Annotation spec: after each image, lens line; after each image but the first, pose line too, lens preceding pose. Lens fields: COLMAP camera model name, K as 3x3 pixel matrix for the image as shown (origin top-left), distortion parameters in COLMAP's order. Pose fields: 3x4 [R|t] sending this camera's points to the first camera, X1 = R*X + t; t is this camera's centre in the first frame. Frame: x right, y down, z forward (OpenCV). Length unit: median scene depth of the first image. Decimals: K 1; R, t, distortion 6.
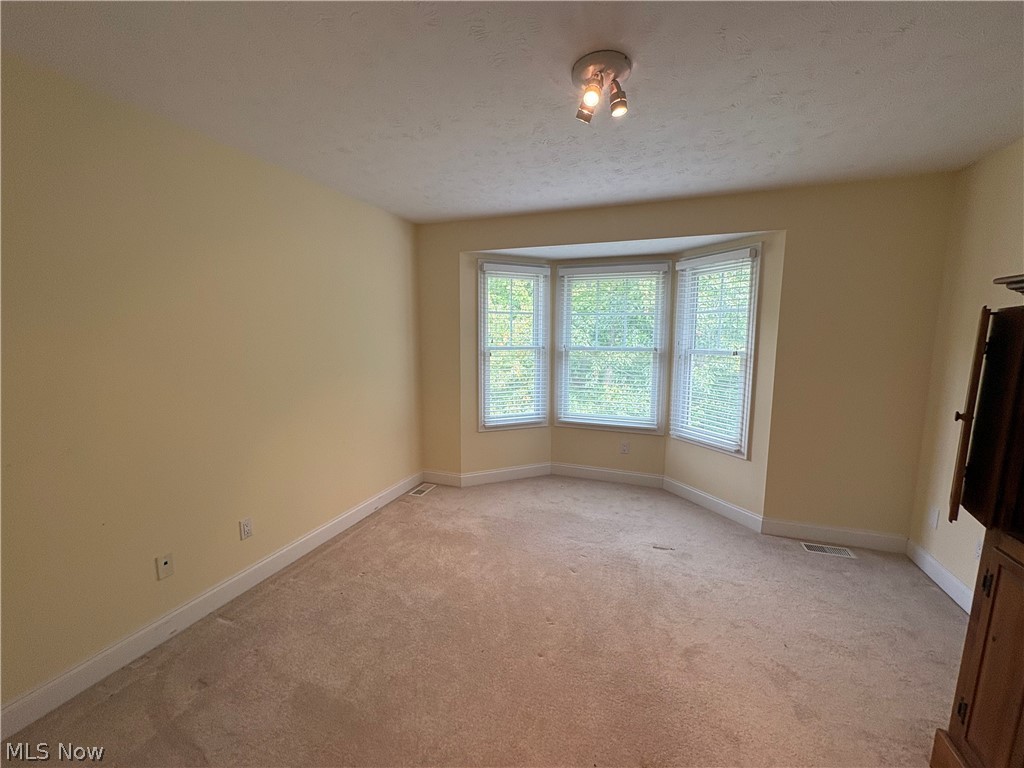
lens RADIAL K [[410.7, 0, 508.2], [0, 410.7, 385.6], [0, 0, 1]] dist [0.001103, -0.001128]
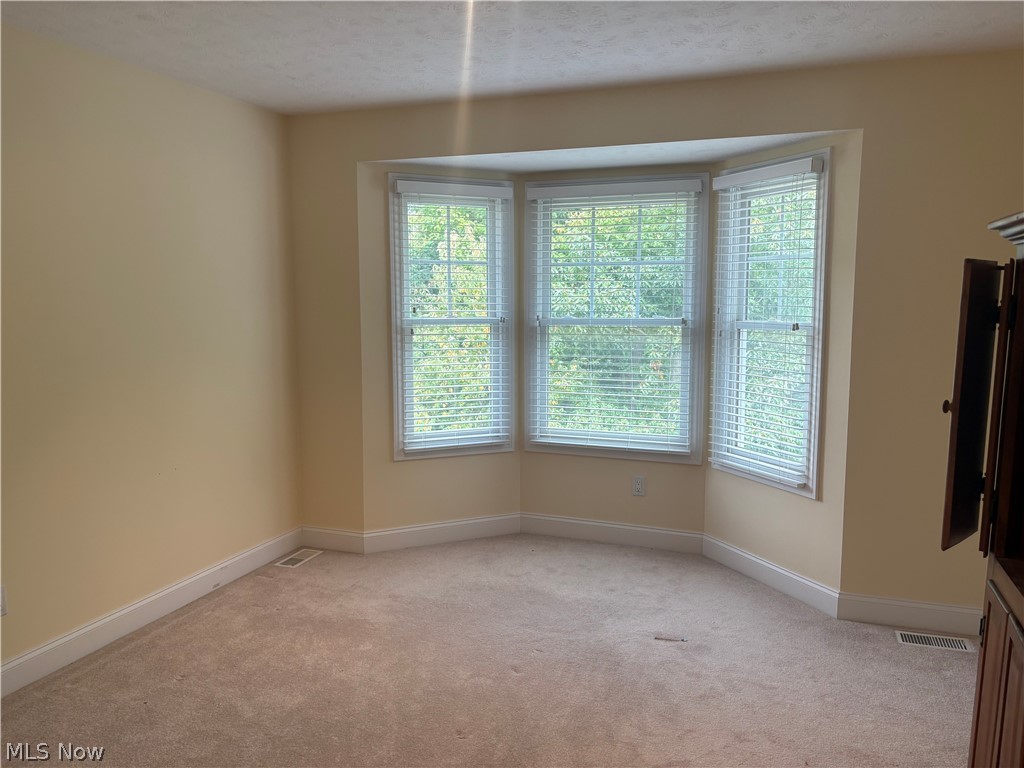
lens RADIAL K [[774.6, 0, 513.6], [0, 774.6, 388.9], [0, 0, 1]] dist [0.048094, -0.052047]
pose [[0.999972, -0.005644, 0.004984, 0.111809], [0.005673, 0.999967, -0.005825, 0.017346], [-0.004951, 0.005853, 0.999971, -0.153953]]
